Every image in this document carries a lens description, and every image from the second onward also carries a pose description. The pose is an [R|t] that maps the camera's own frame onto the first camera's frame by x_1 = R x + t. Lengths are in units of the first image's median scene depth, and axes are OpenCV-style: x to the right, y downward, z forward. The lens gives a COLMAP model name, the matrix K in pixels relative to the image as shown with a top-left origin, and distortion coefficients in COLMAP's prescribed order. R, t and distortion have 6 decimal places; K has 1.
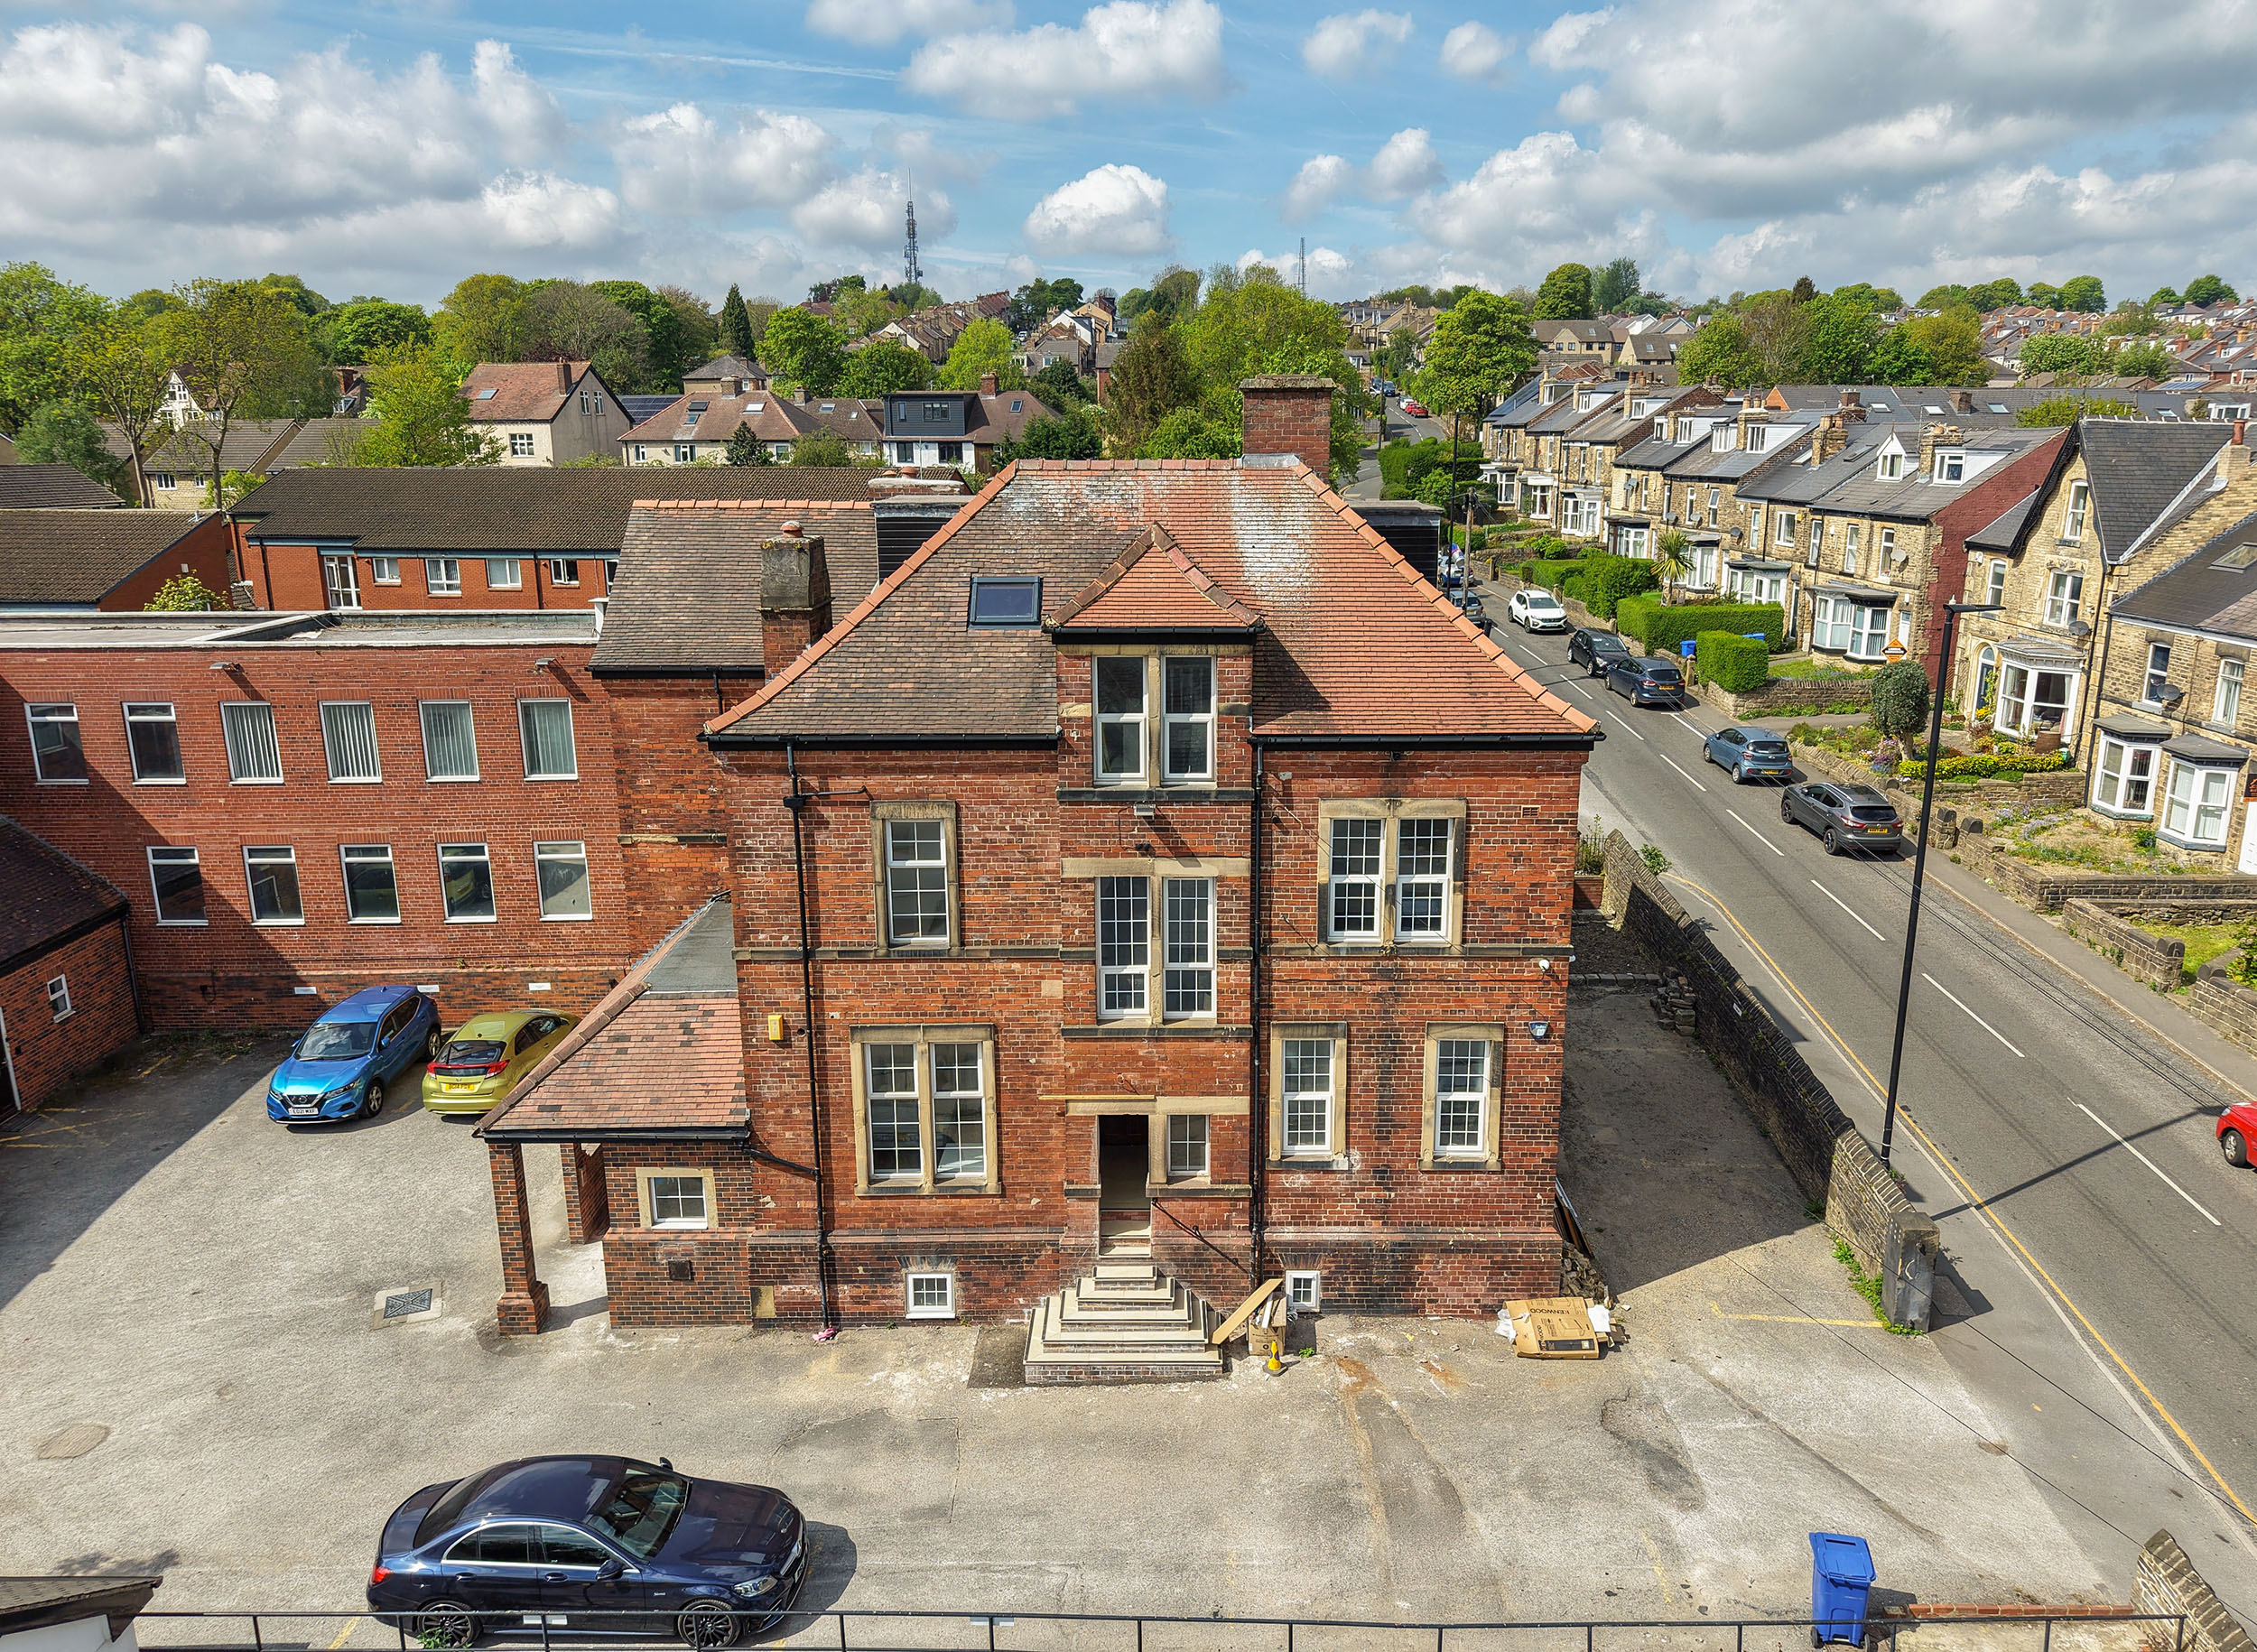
lens RADIAL K [[1555.6, 0, 1131.0], [0, 1555.6, 828.7], [0, 0, 1]] dist [0.003904, 0.004158]
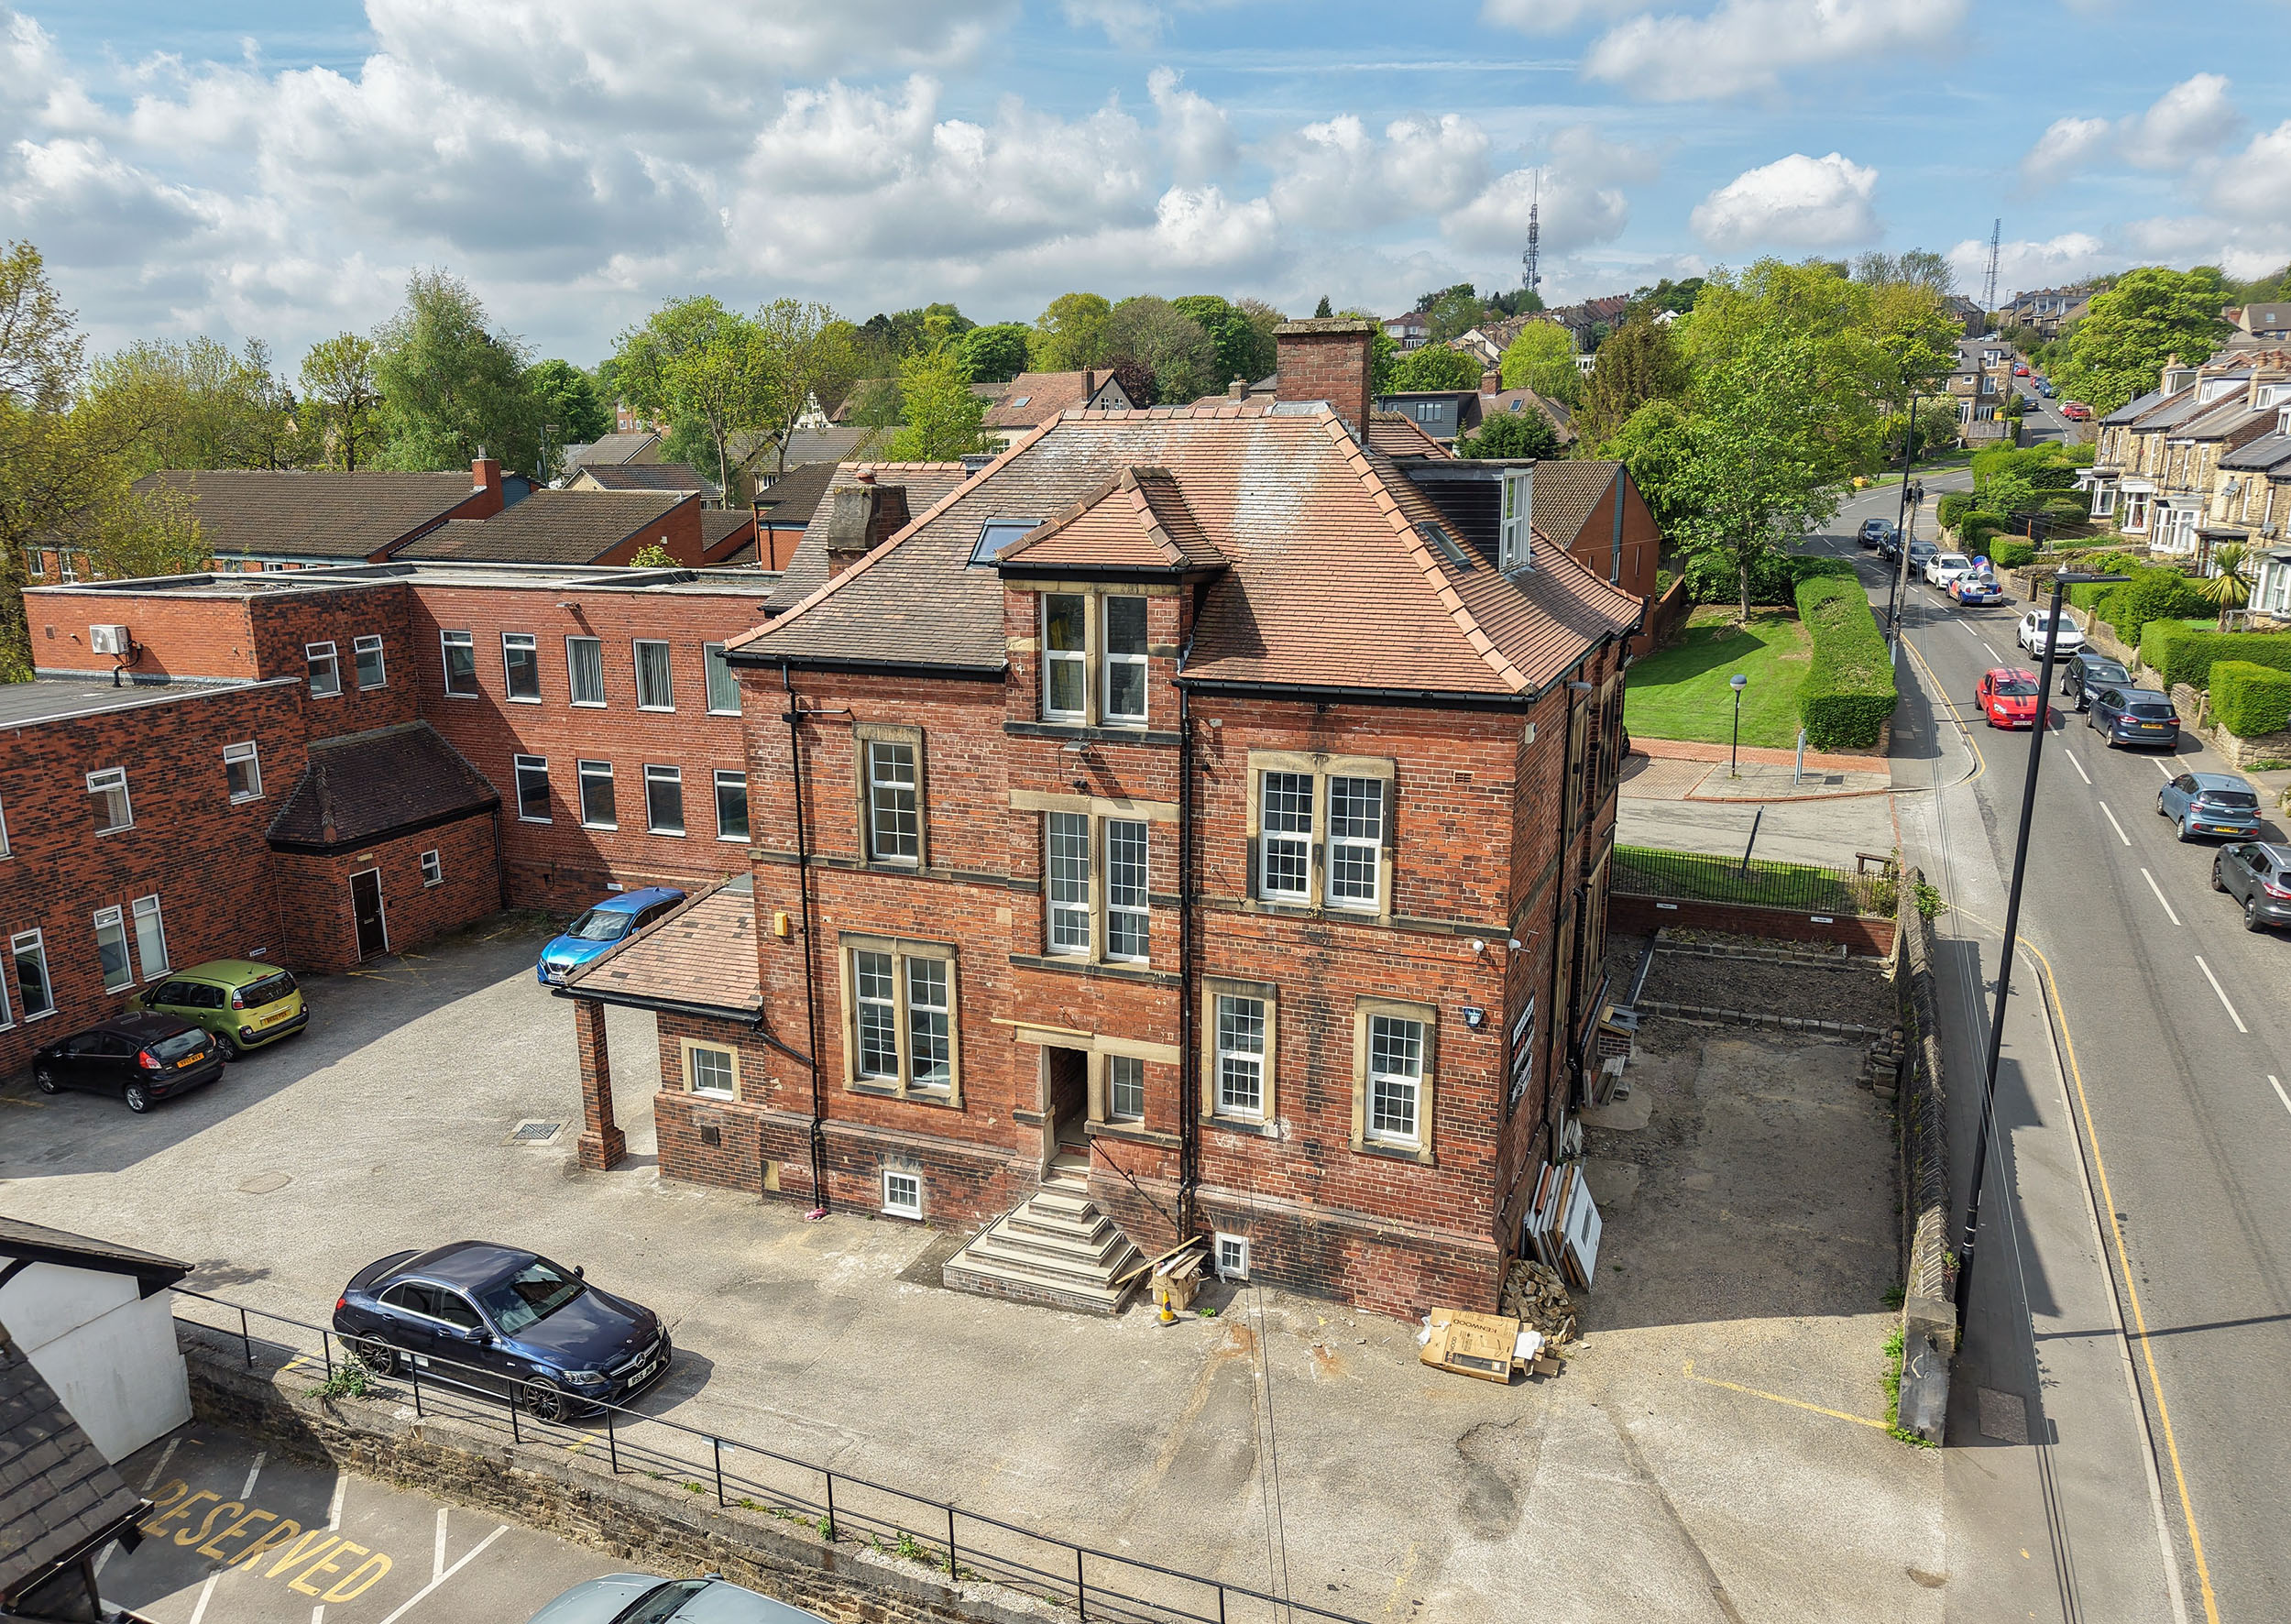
lens RADIAL K [[1583.2, 0, 1107.3], [0, 1583.2, 870.1], [0, 0, 1]] dist [0.029635, -0.028778]
pose [[0.924209, 0.098498, -0.368966, 0.380797], [-0.095069, 0.995090, 0.027512, 0.034903], [0.369864, 0.009650, 0.929036, 0.039398]]
